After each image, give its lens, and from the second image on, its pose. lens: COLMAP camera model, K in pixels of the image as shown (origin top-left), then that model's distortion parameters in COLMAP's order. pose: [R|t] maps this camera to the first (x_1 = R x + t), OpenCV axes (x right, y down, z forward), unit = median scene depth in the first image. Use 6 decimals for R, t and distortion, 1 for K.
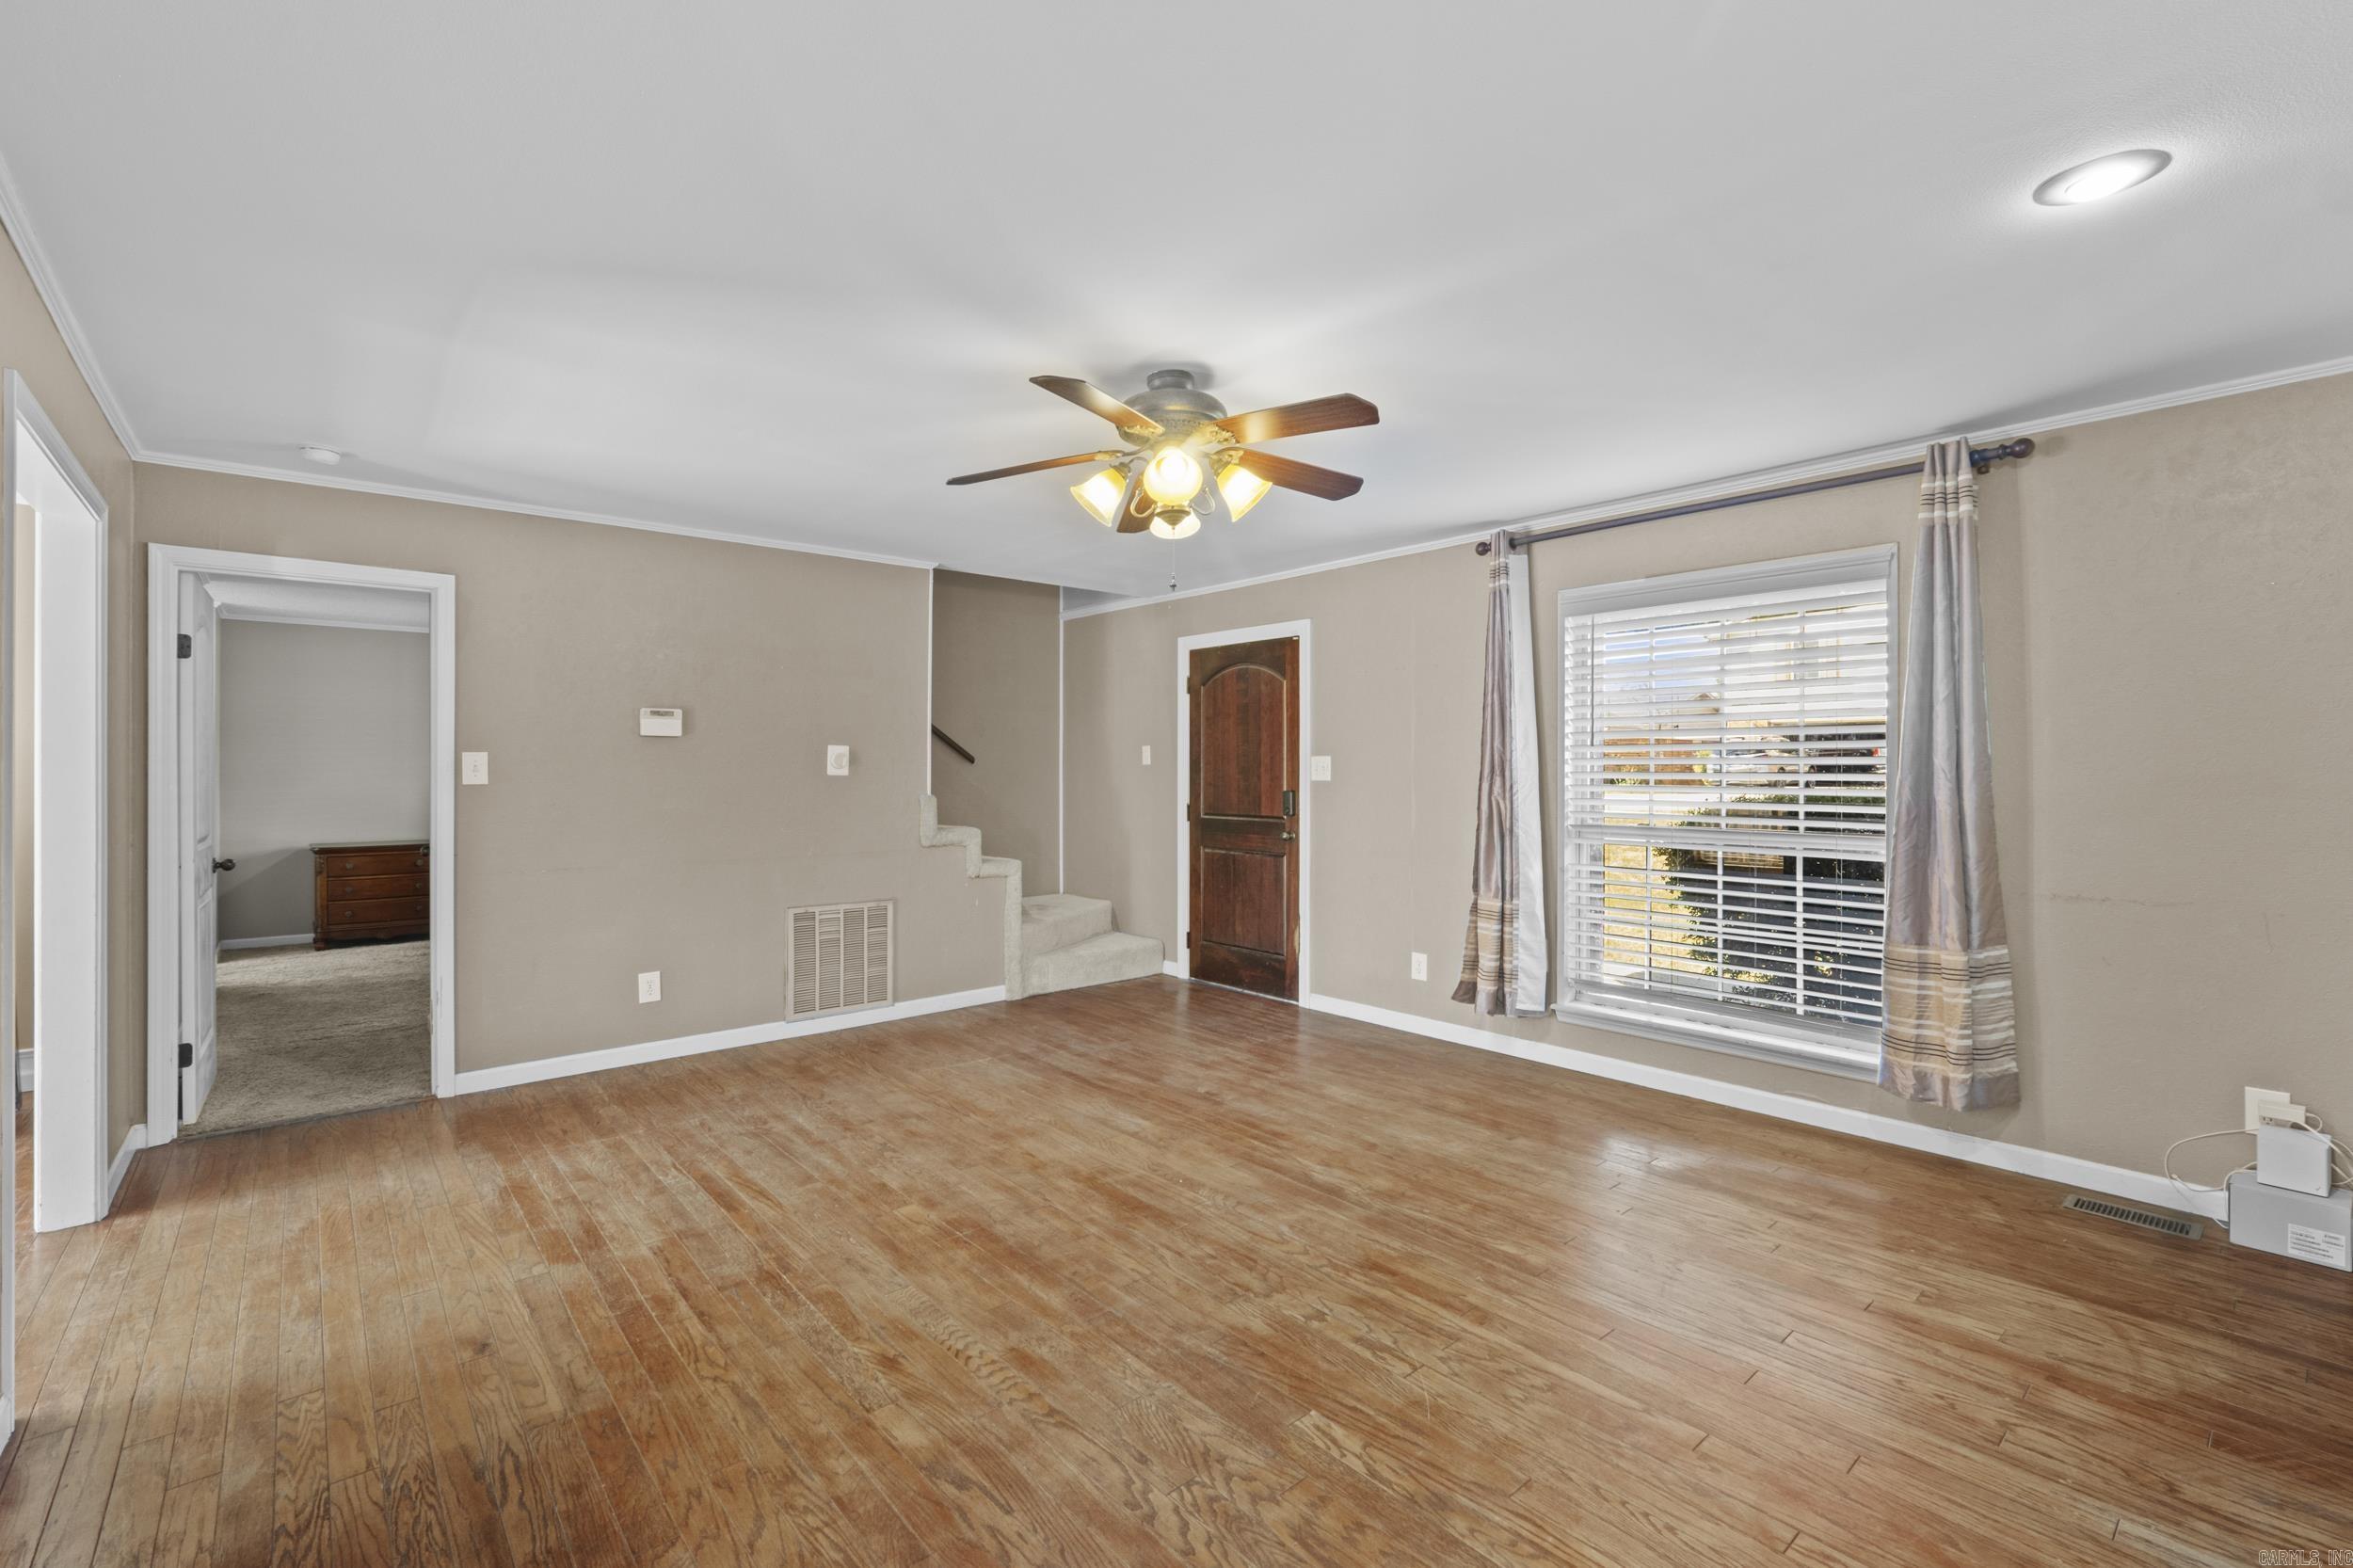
lens RADIAL K [[1035.0, 0, 1170.8], [0, 1035.0, 776.6], [0, 0, 1]] dist [-0.007500, -0.000332]
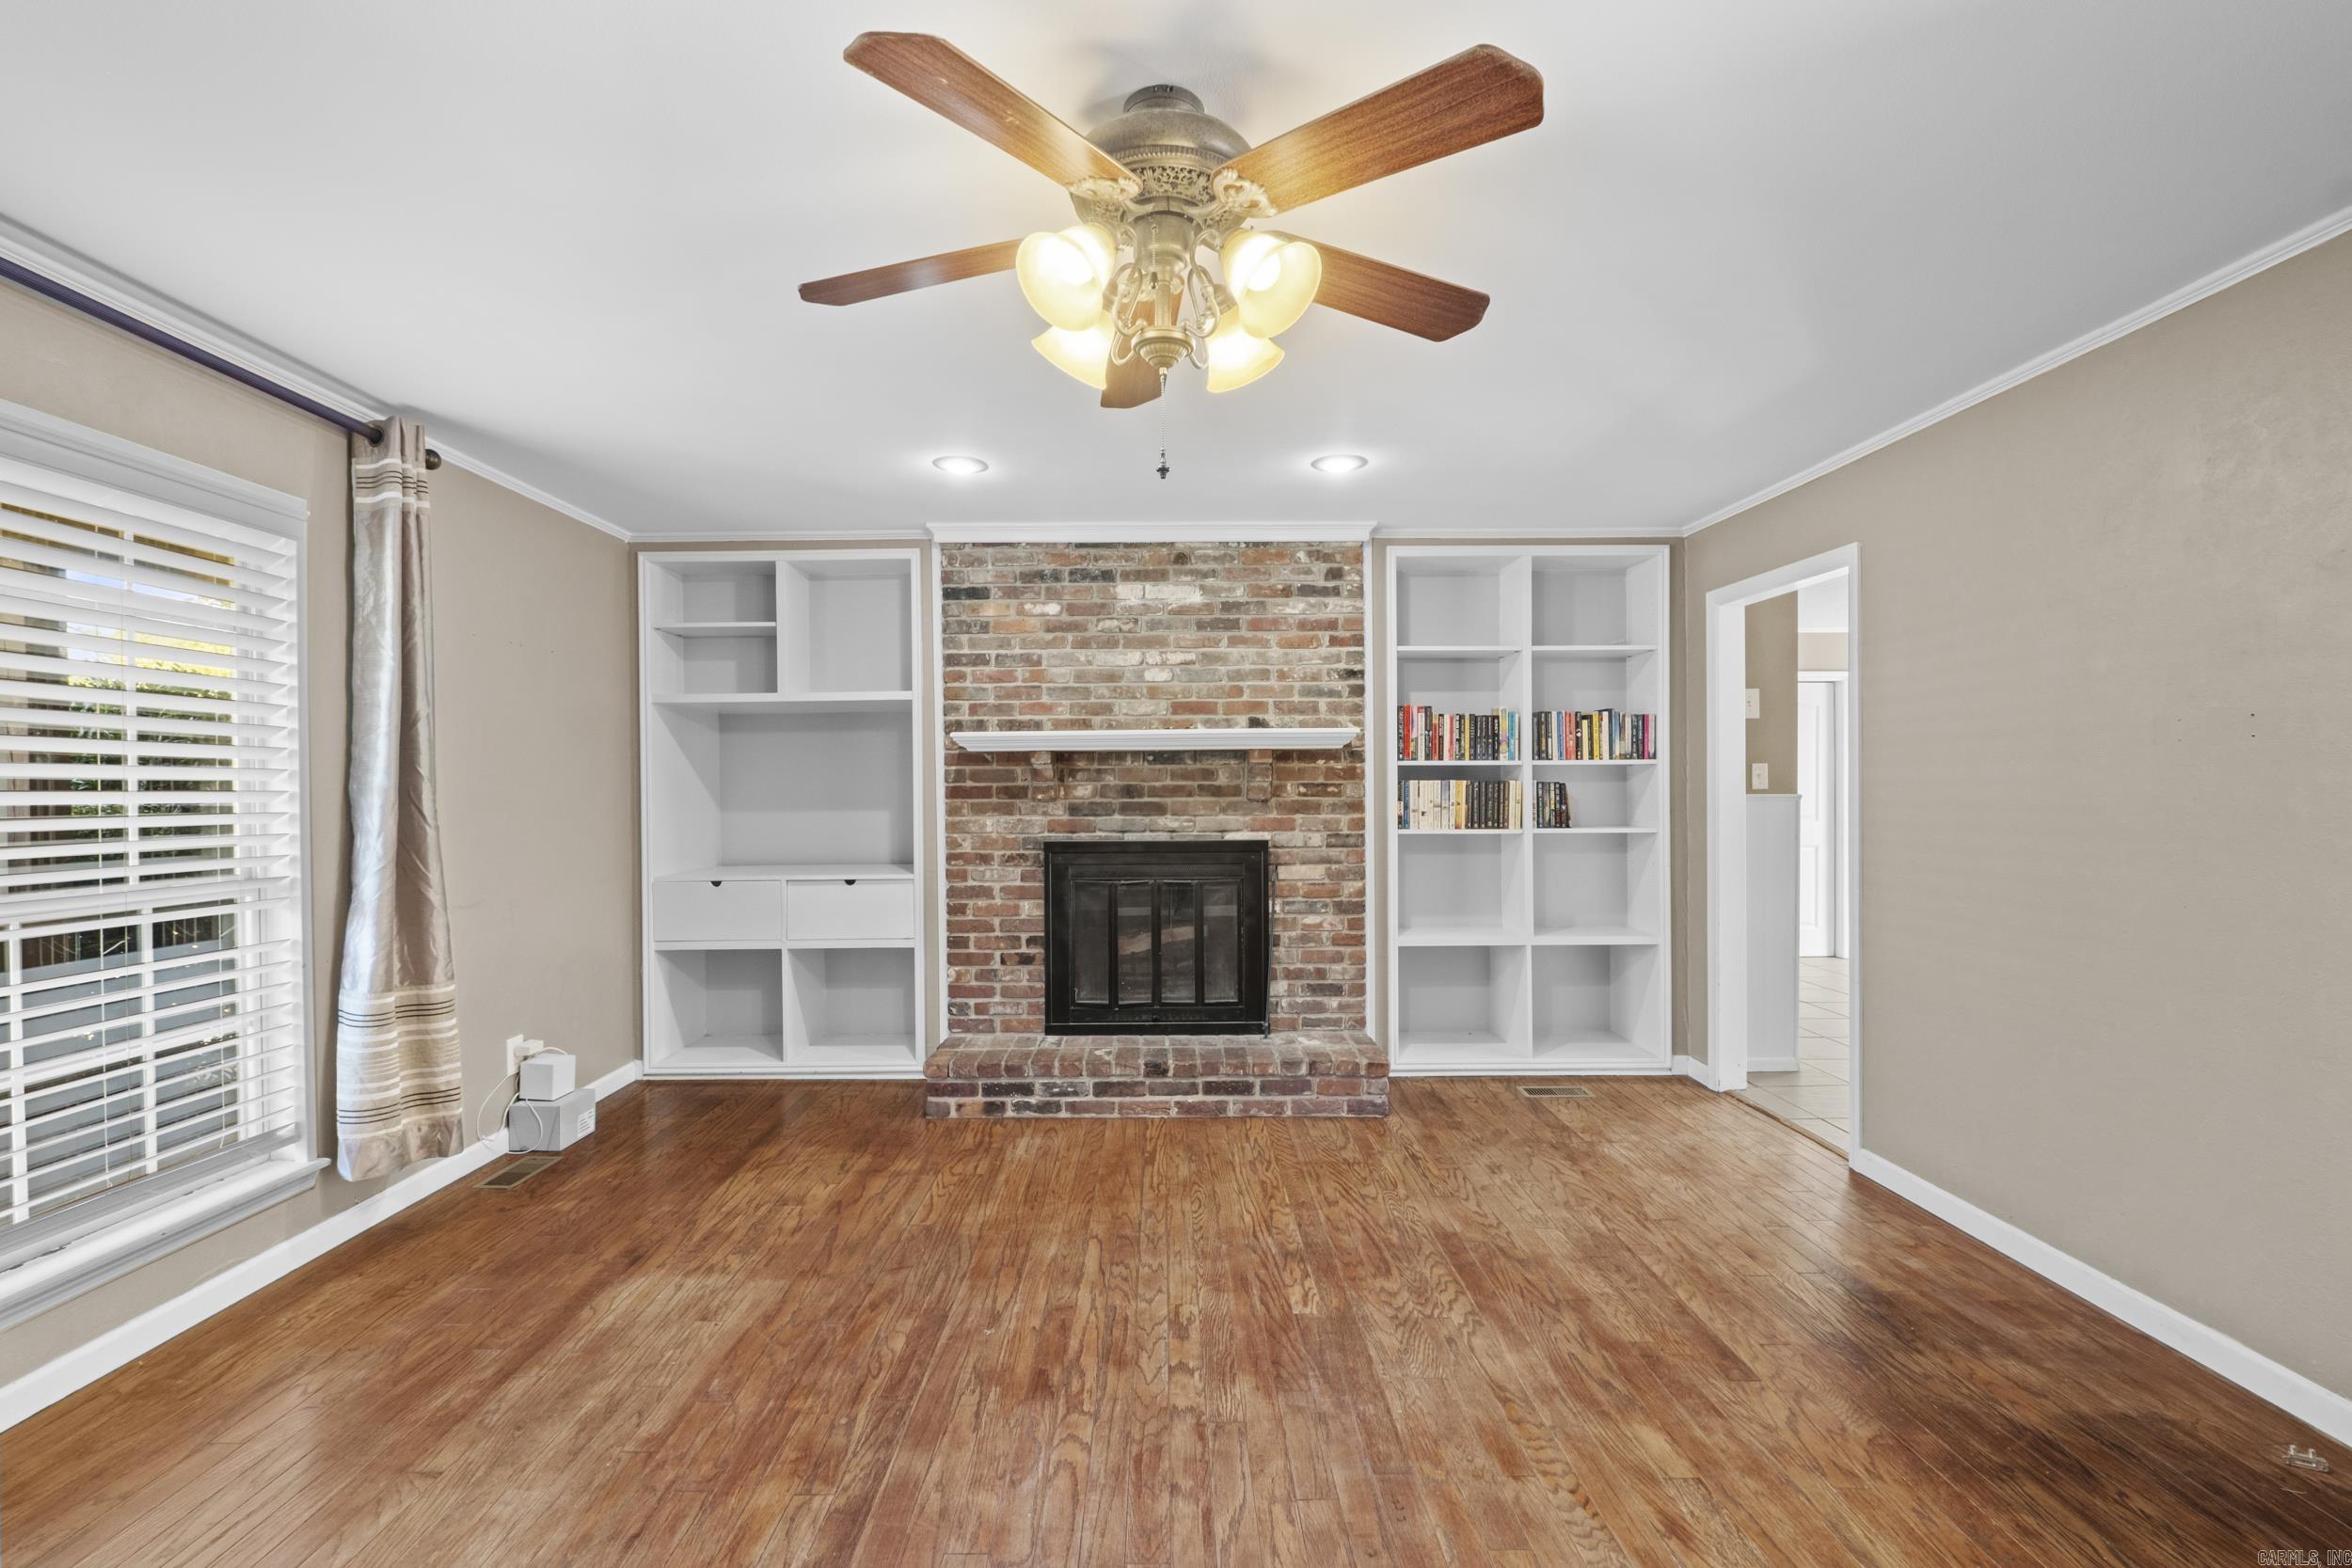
lens RADIAL K [[1022.3, 0, 1168.1], [0, 1022.3, 790.8], [0, 0, 1]] dist [-0.007257, 0.000079]
pose [[-0.762727, 0.000672, 0.646721, -0.345892], [0.007923, 0.999934, 0.008305, -0.004397], [-0.646672, 0.011458, -0.762682, 1.326343]]
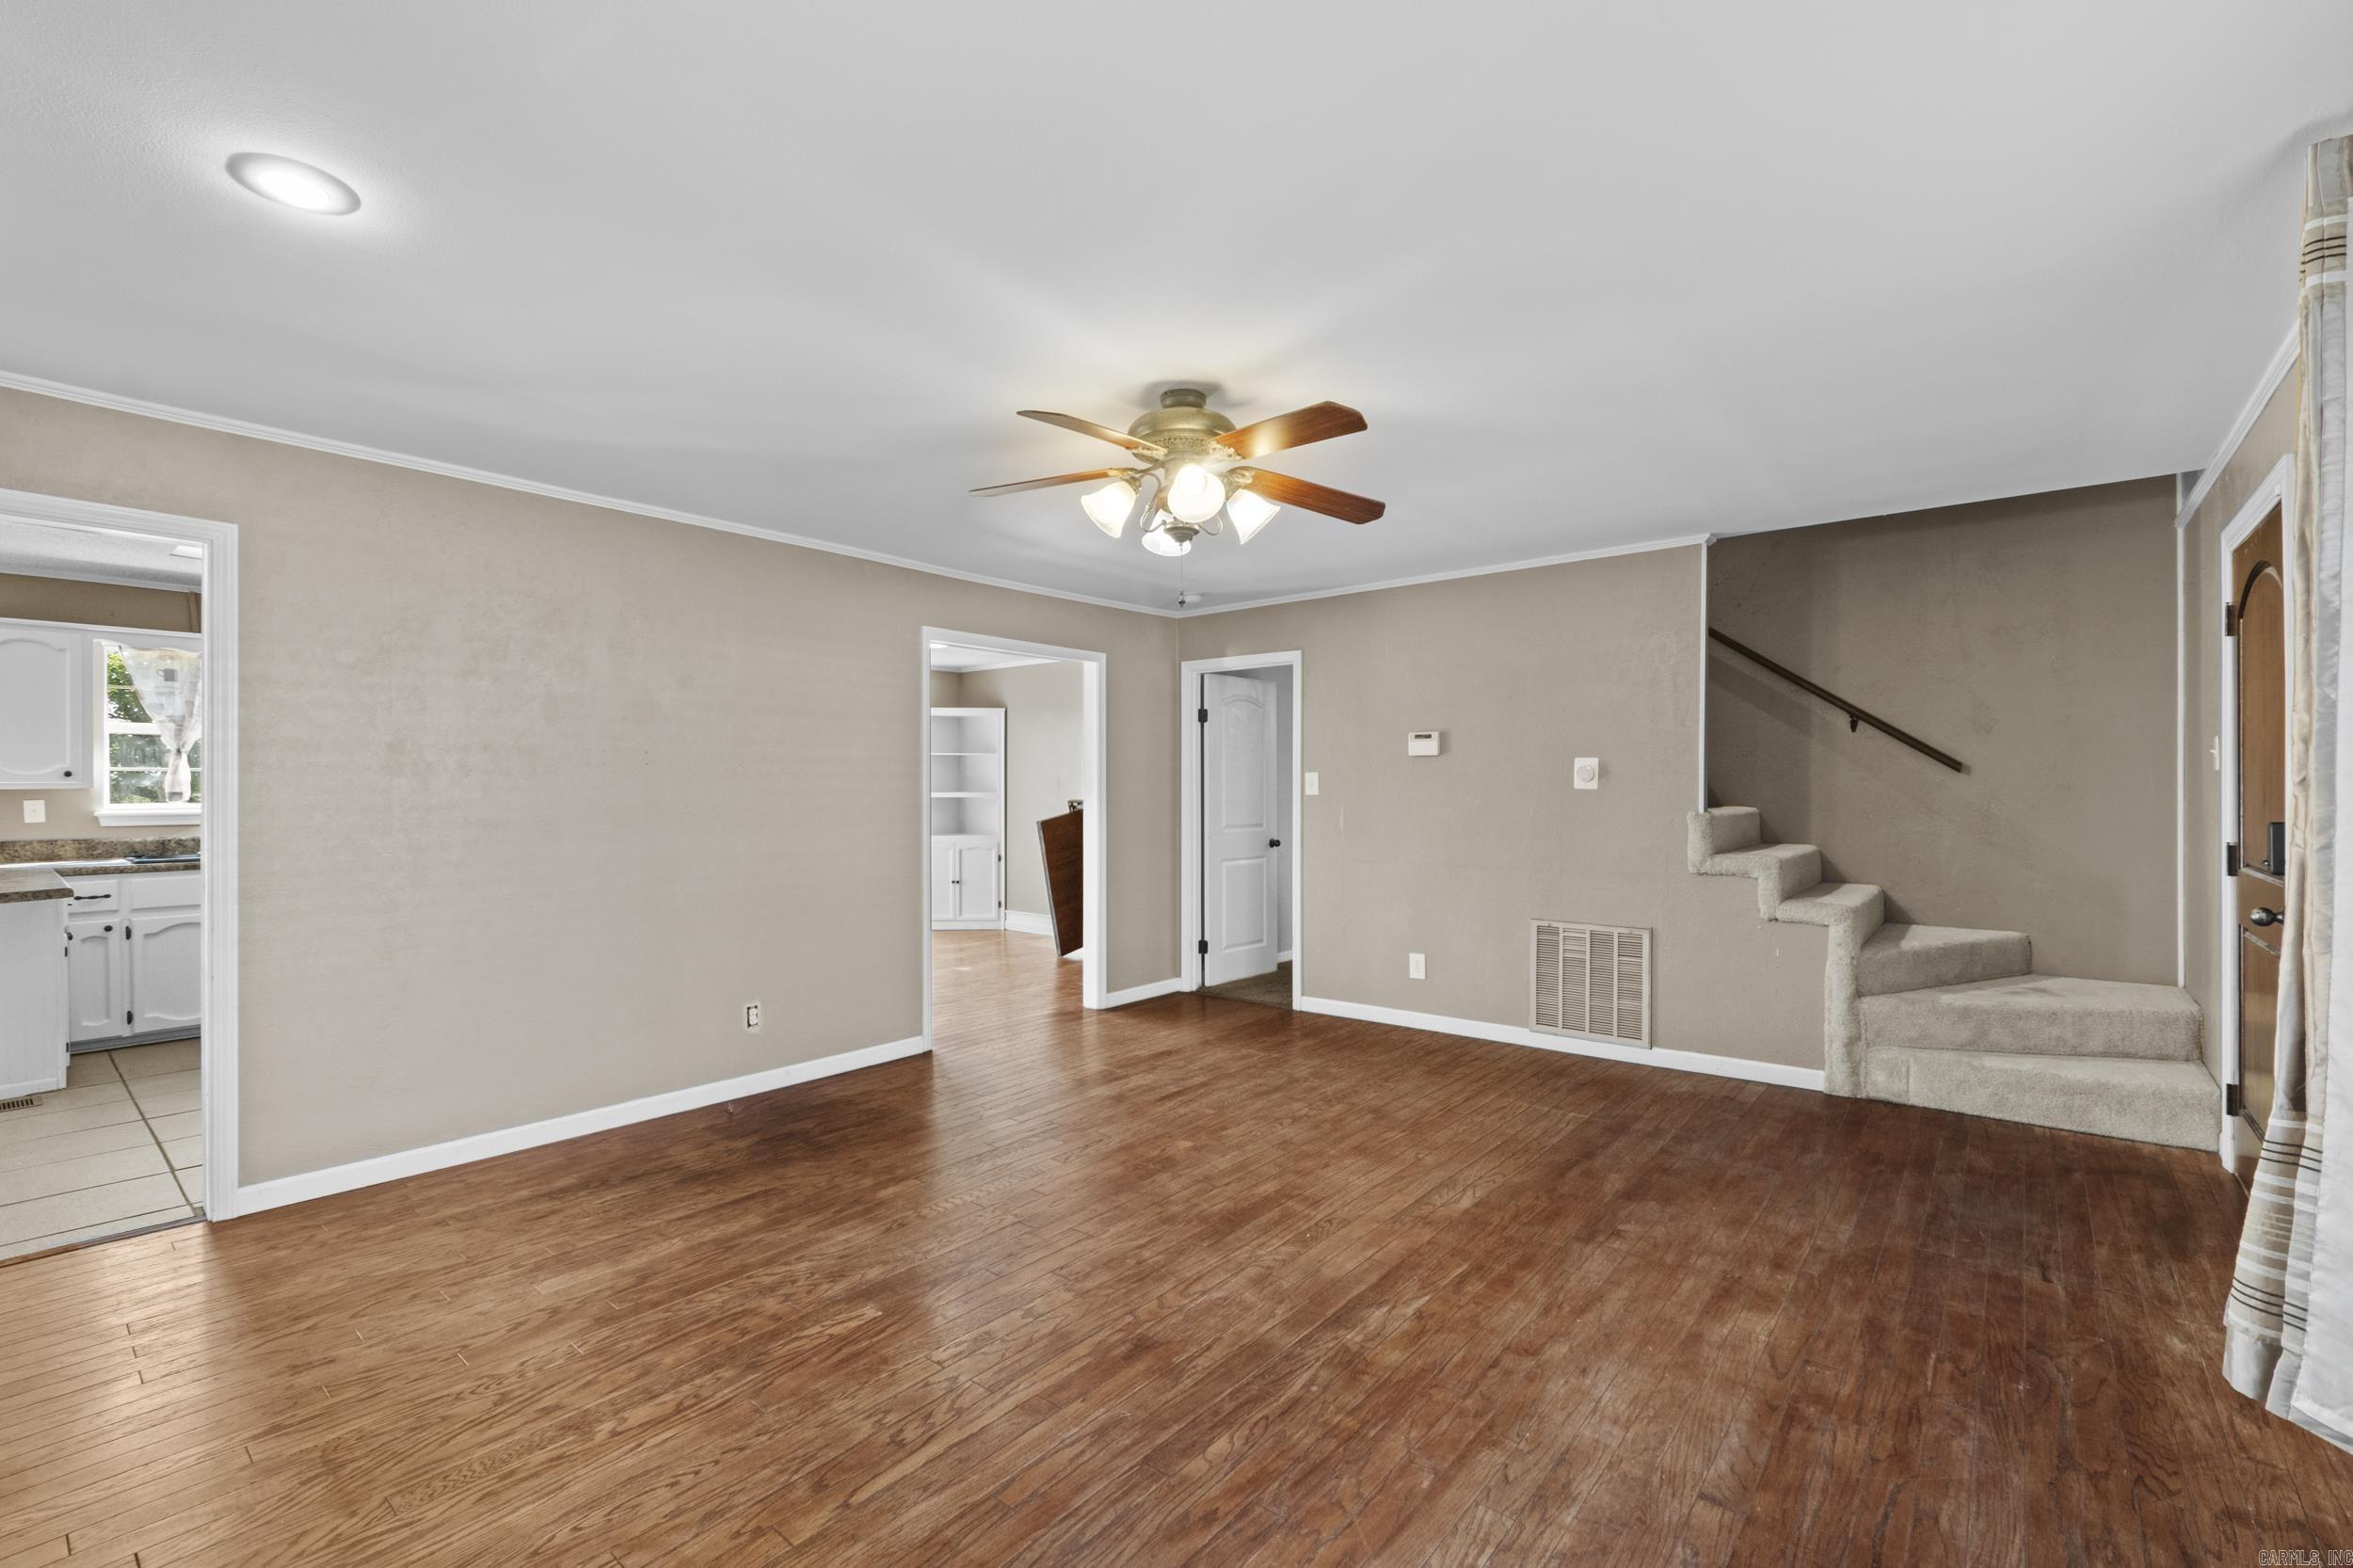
lens RADIAL K [[1024.6, 0, 1138.1], [0, 1024.6, 786.6], [0, 0, 1]] dist [-0.009605, -0.000199]
pose [[0.143430, -0.001339, -0.989660, 0.908909], [-0.002232, 0.999996, -0.001677, -0.001622], [0.989658, 0.002449, 0.143426, 0.746371]]
